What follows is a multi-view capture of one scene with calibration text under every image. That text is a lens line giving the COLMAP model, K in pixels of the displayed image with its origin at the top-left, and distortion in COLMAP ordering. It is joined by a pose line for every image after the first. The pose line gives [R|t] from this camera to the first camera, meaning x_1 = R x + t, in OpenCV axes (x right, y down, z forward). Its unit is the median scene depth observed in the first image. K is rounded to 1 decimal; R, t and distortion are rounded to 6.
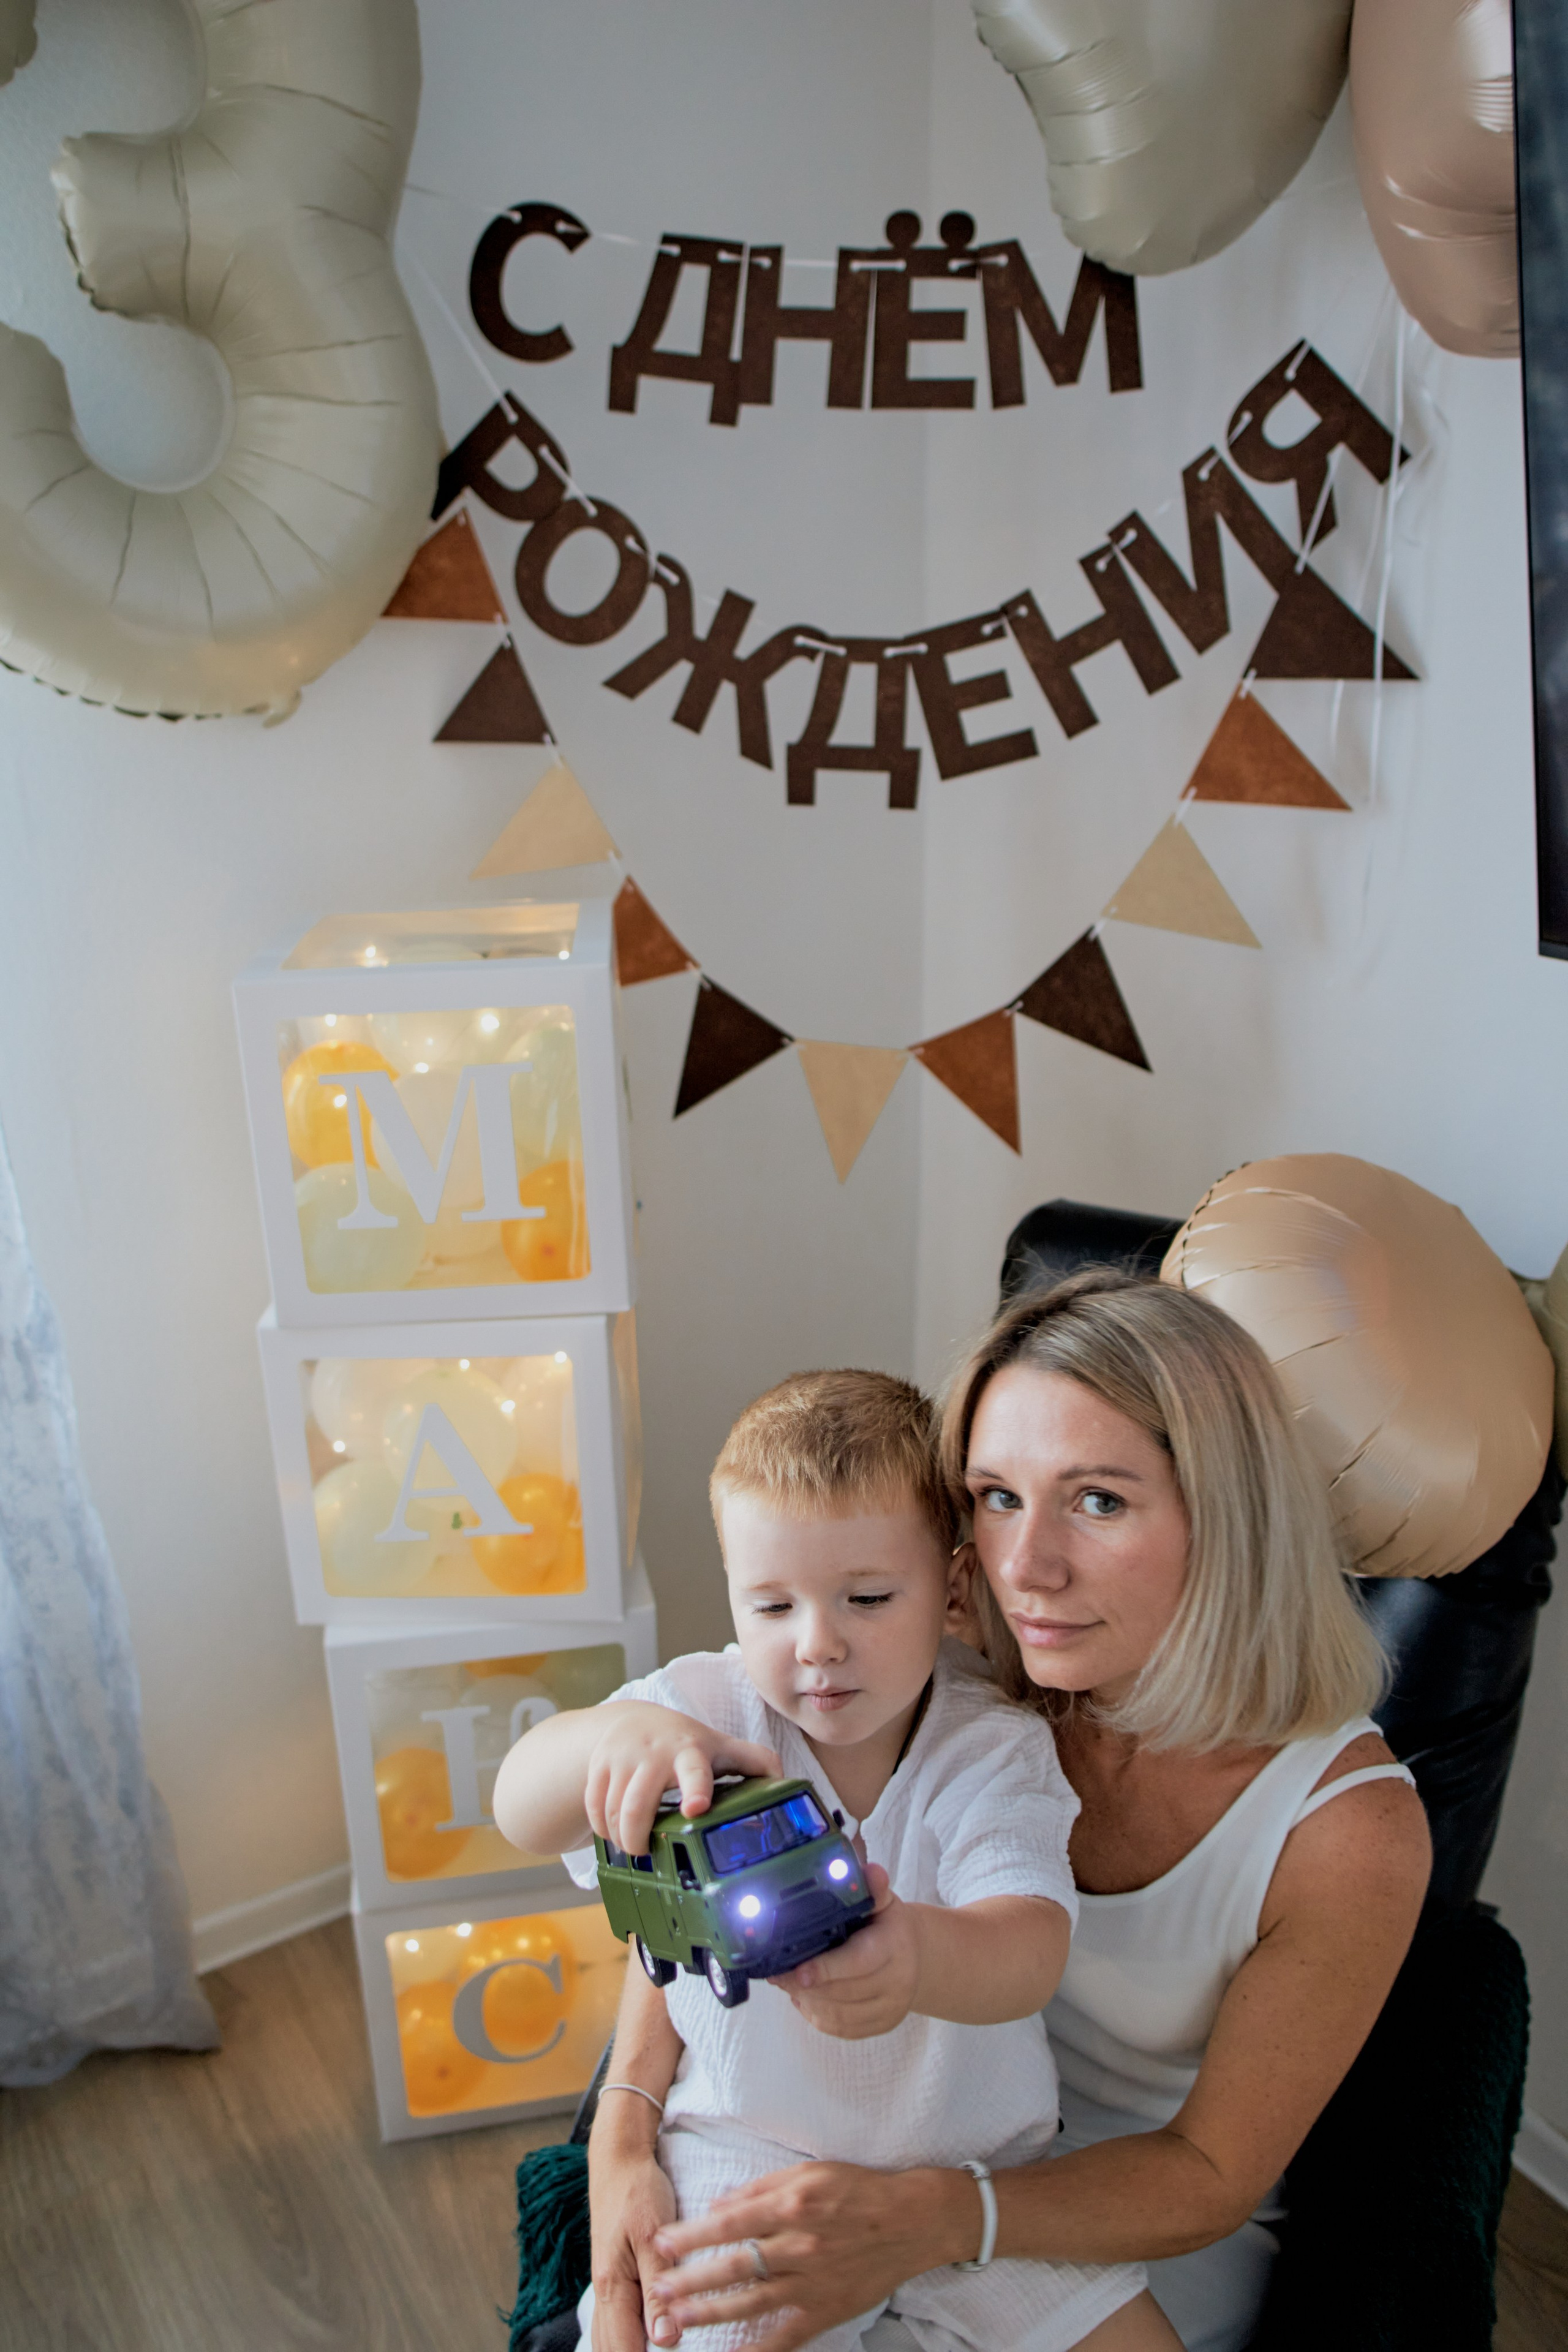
lens RADIAL K [[1730.9, 0, 781.3], [0, 1730.9, 1162.8], [0, 0, 1]] dist [-0.107502, 0.068169]
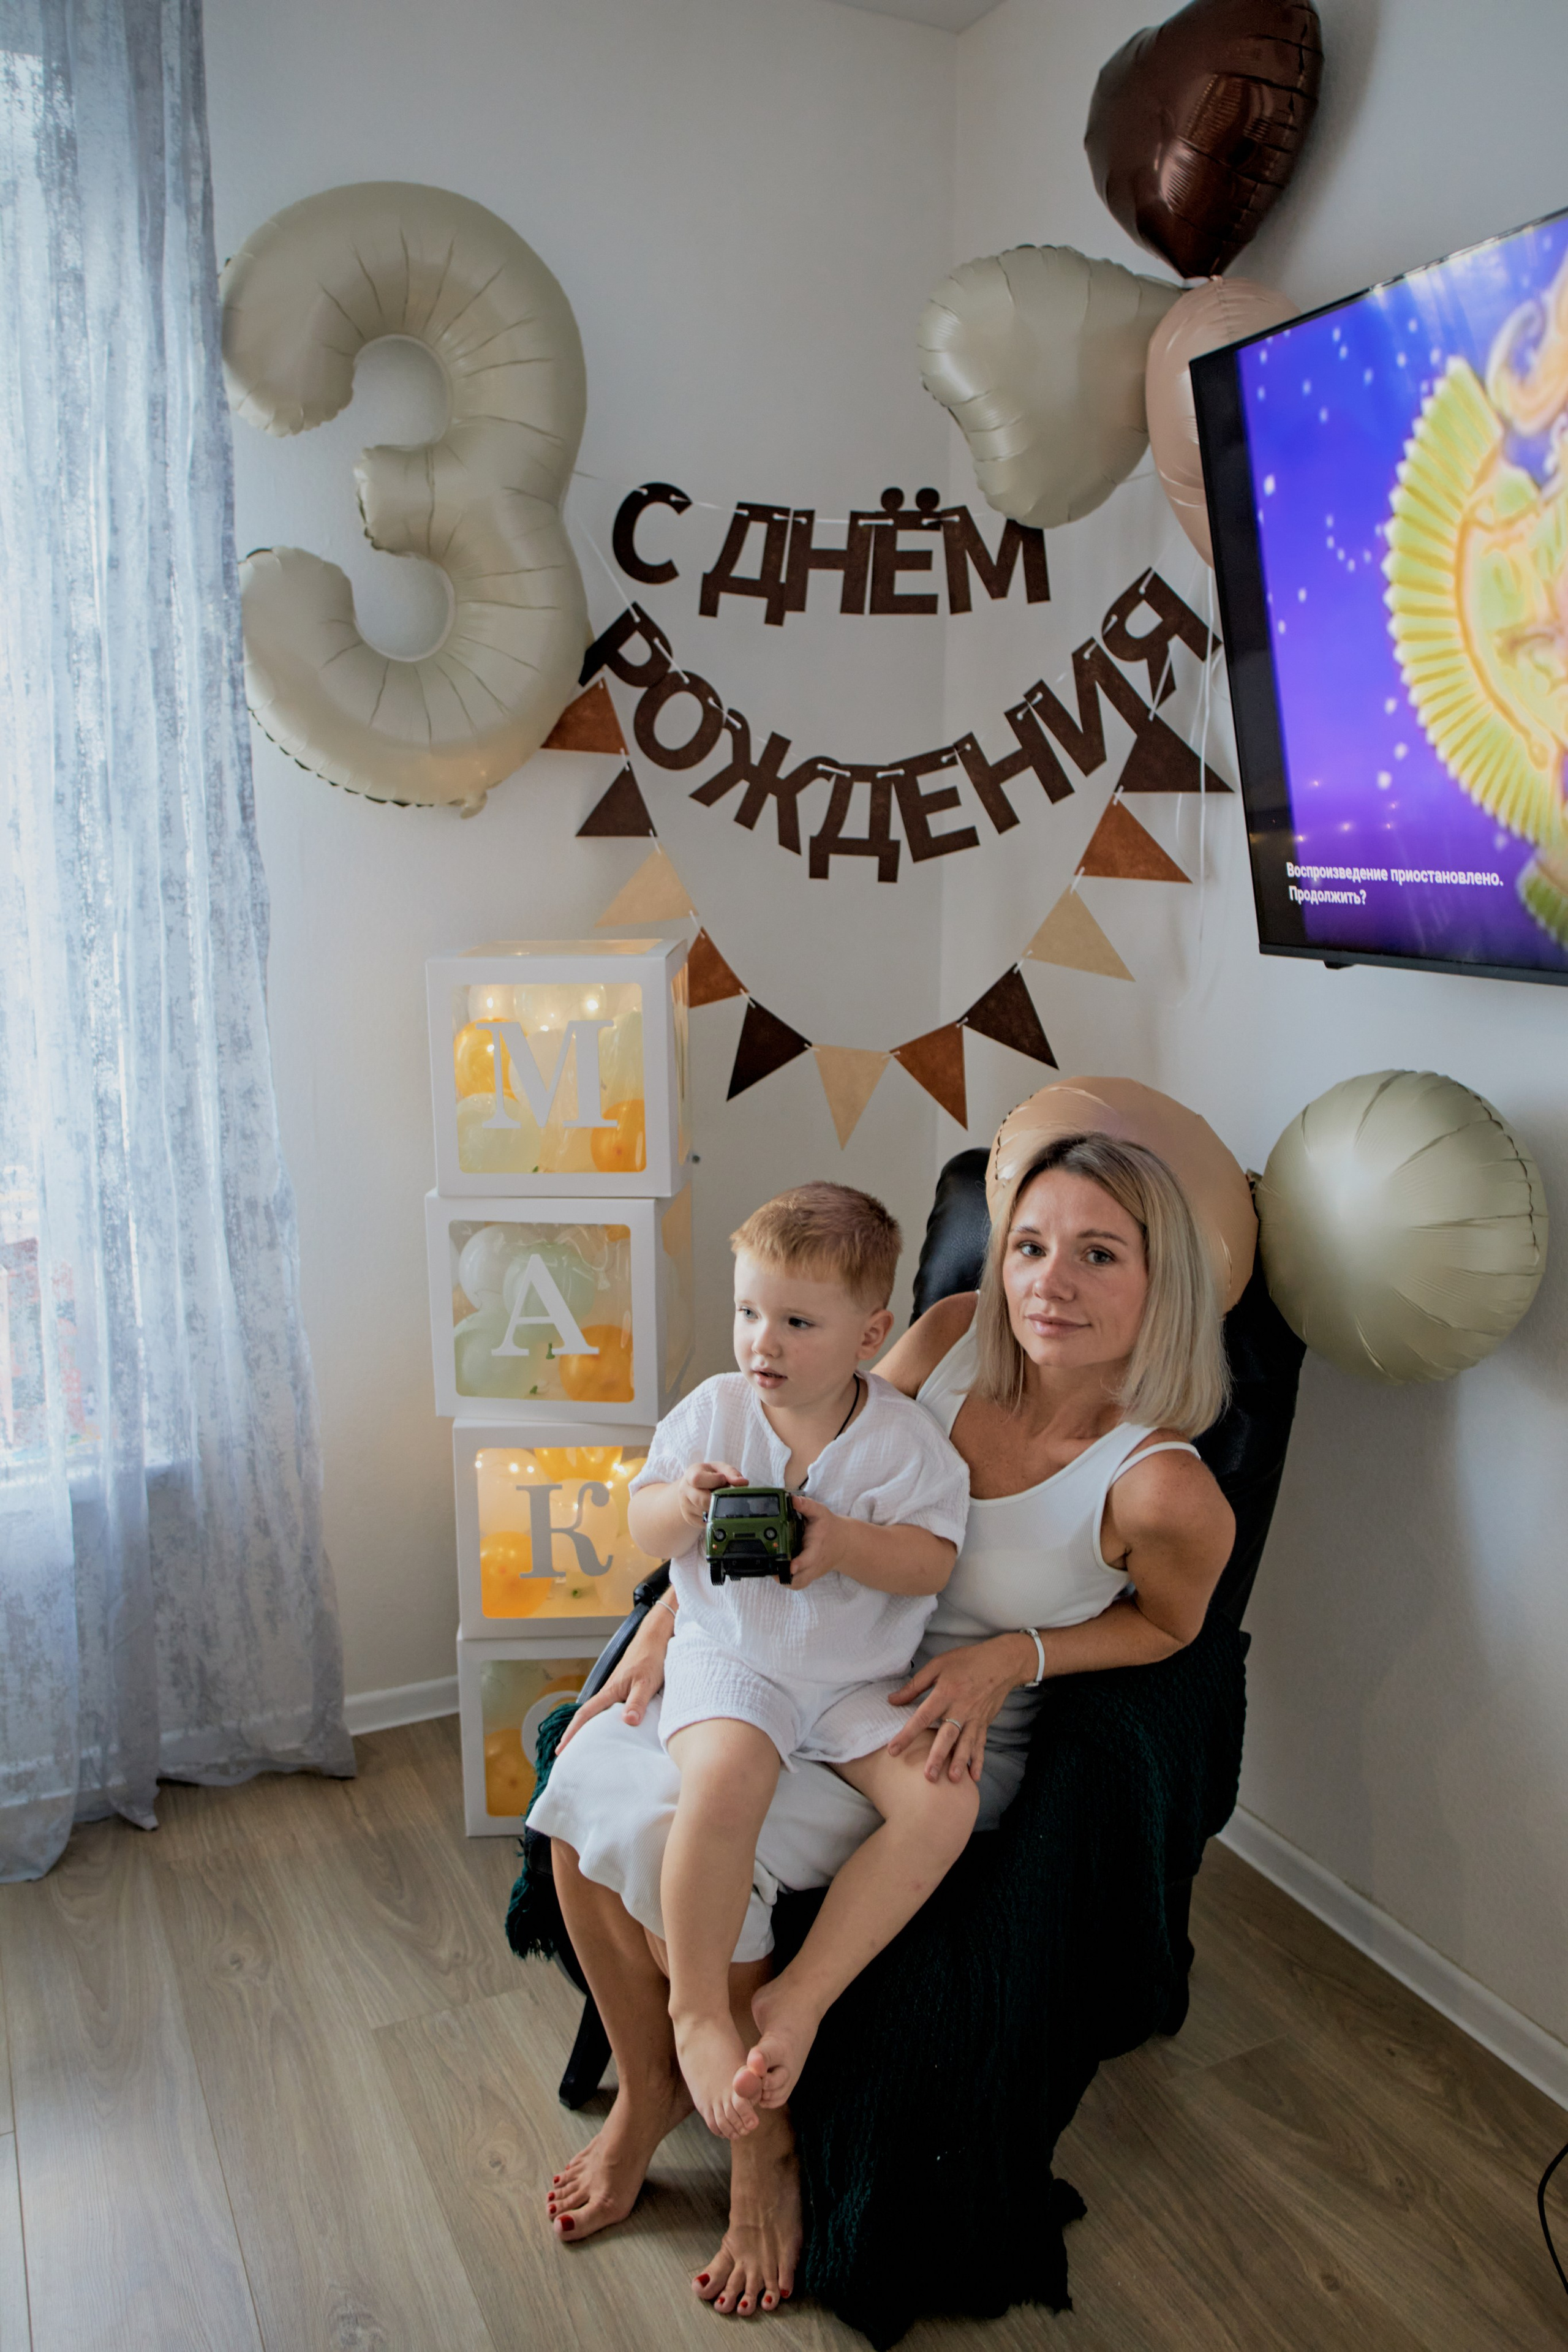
lens RADIAL K [[1730.9, 0, 783.7], [0, 1730.9, 1164.9], [0, 0, 1]] dist [-0.107502, 0.068169]
pose [[0.992456, 0.040239, -0.115806, 0.169063], [-0.054052, 0.991456, -0.118719, 0.217144], [0.110039, 0.124083, 0.986151, -0.429793]]
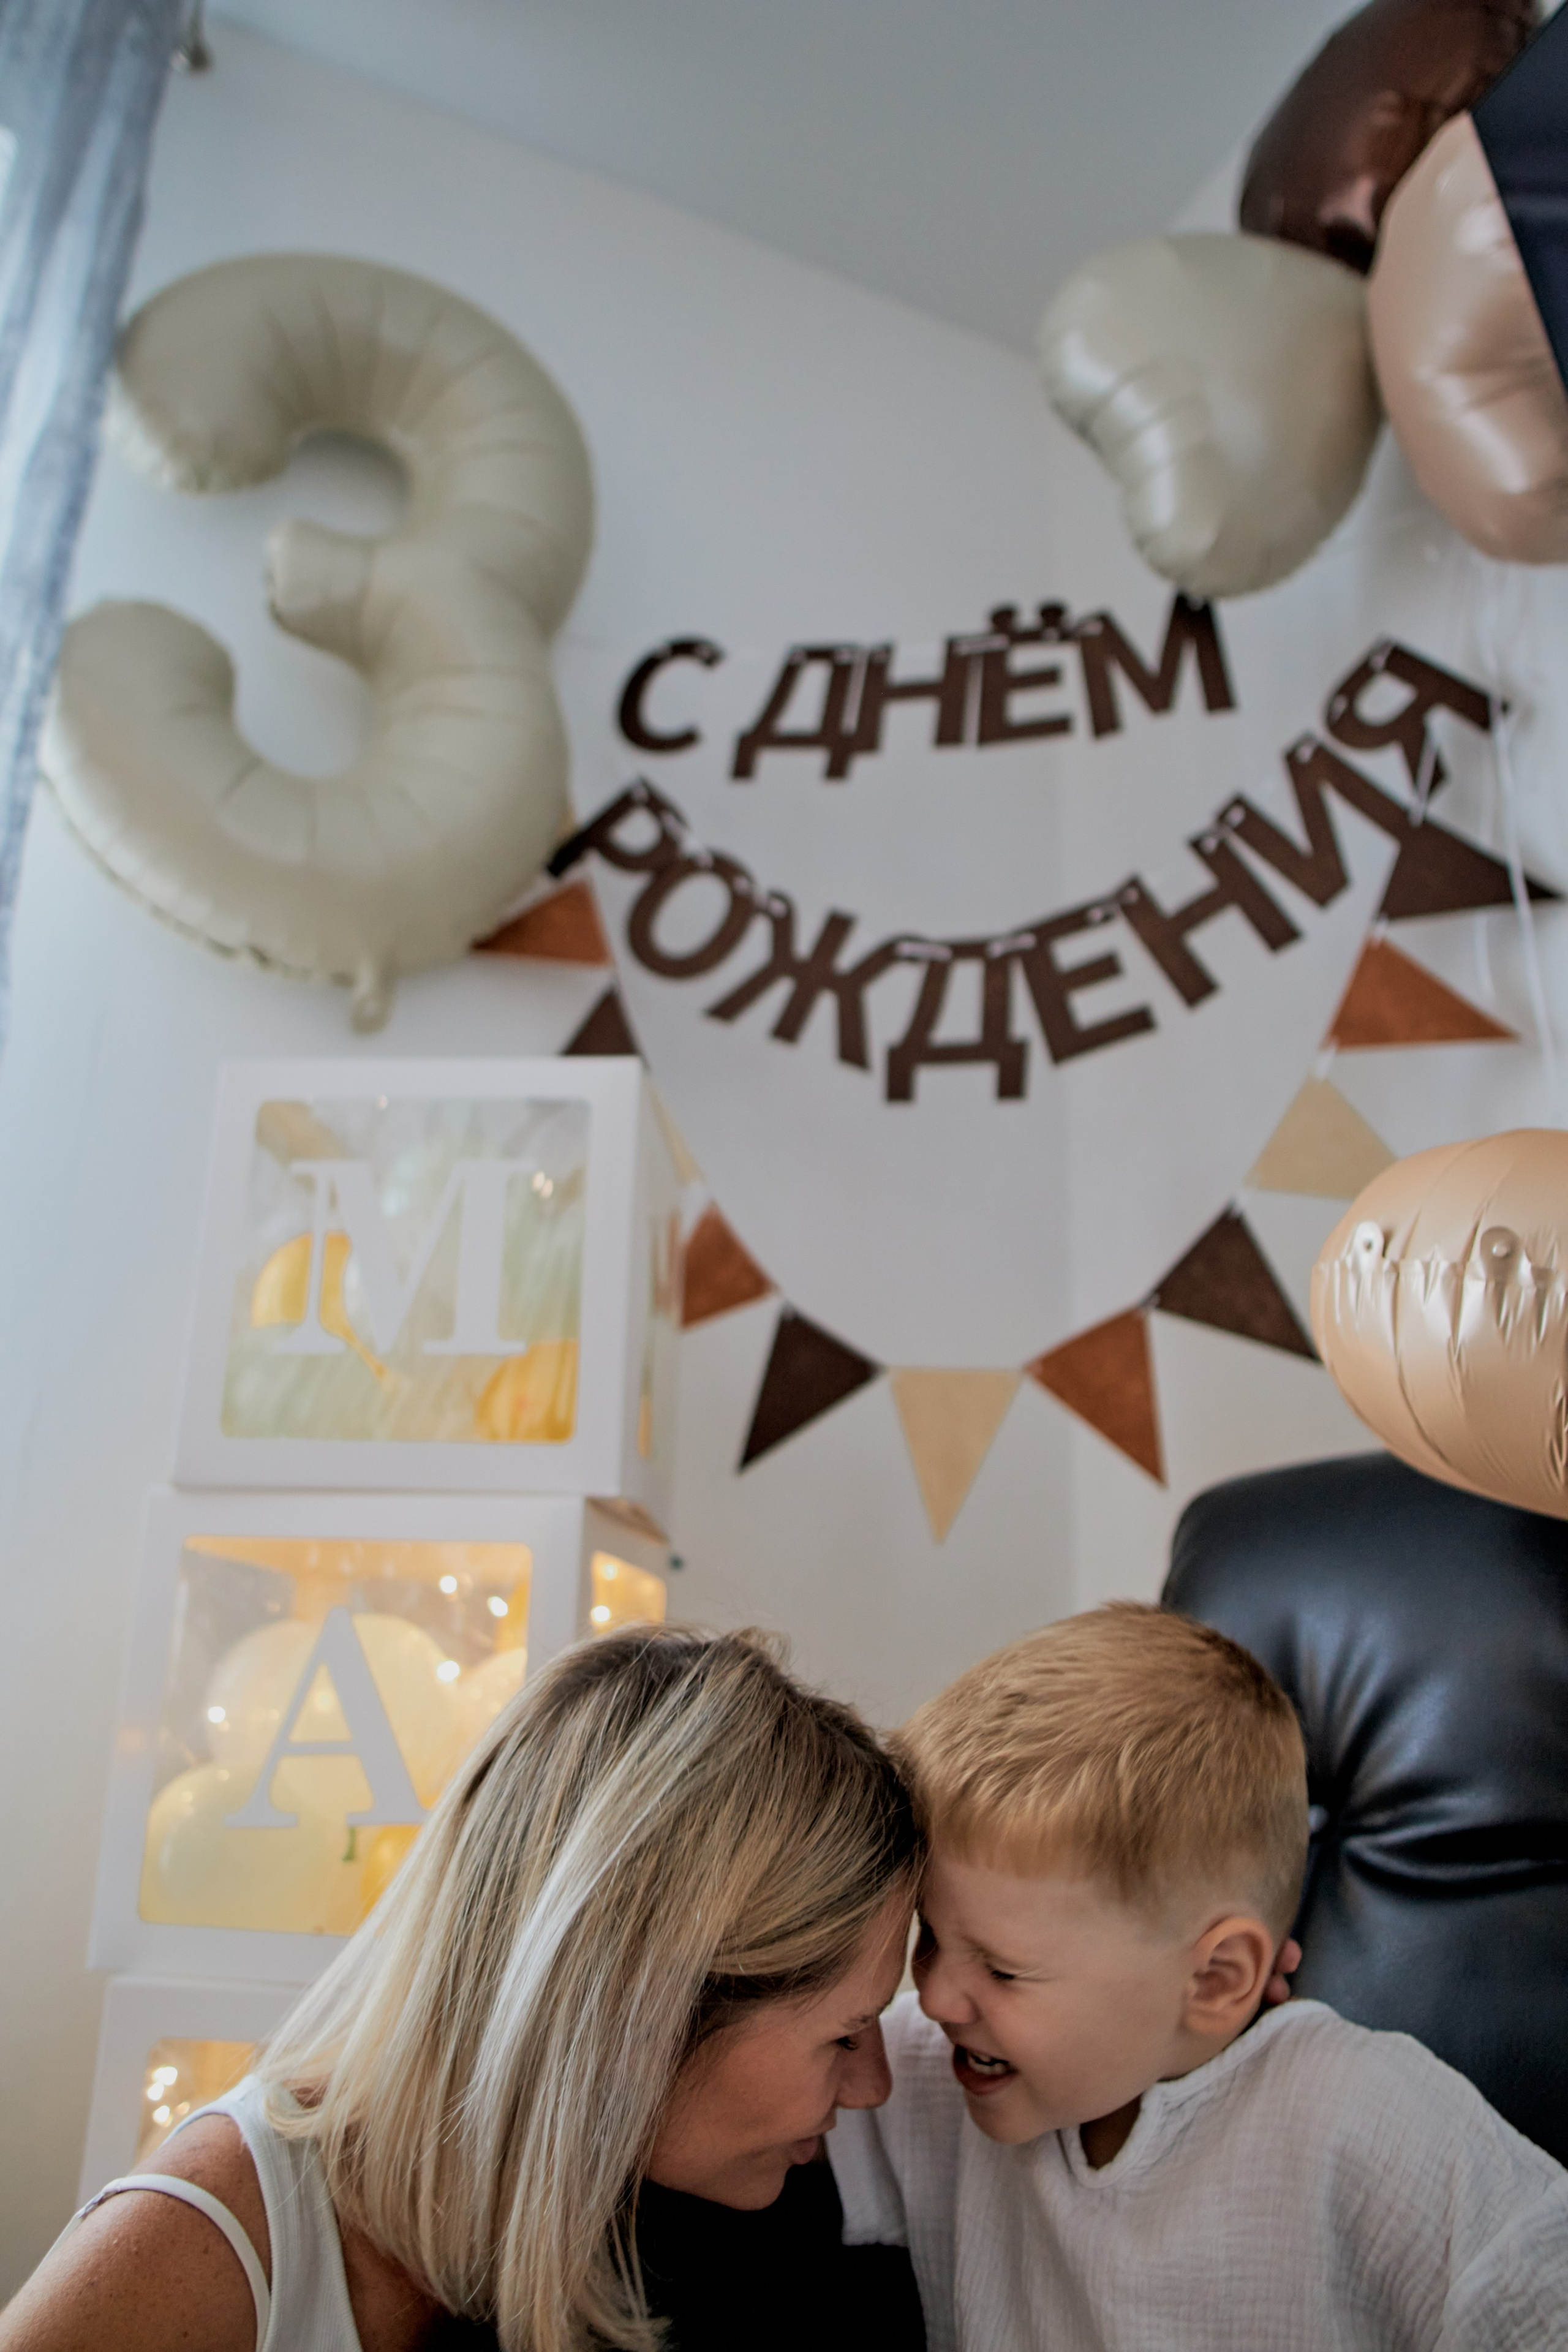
lens RADIAL K [[1730.9, 0, 782.7], [0, 1730.9, 1162.0], [0, 0, 1]] dist [-0.107502, 0.068169]
pose [[0.989643, -0.000281, -0.143552, 0.085964], [-0.087820, 0.789855, -0.606974, 0.396865], [0.113555, 0.613294, 0.781649, 0.314732]]
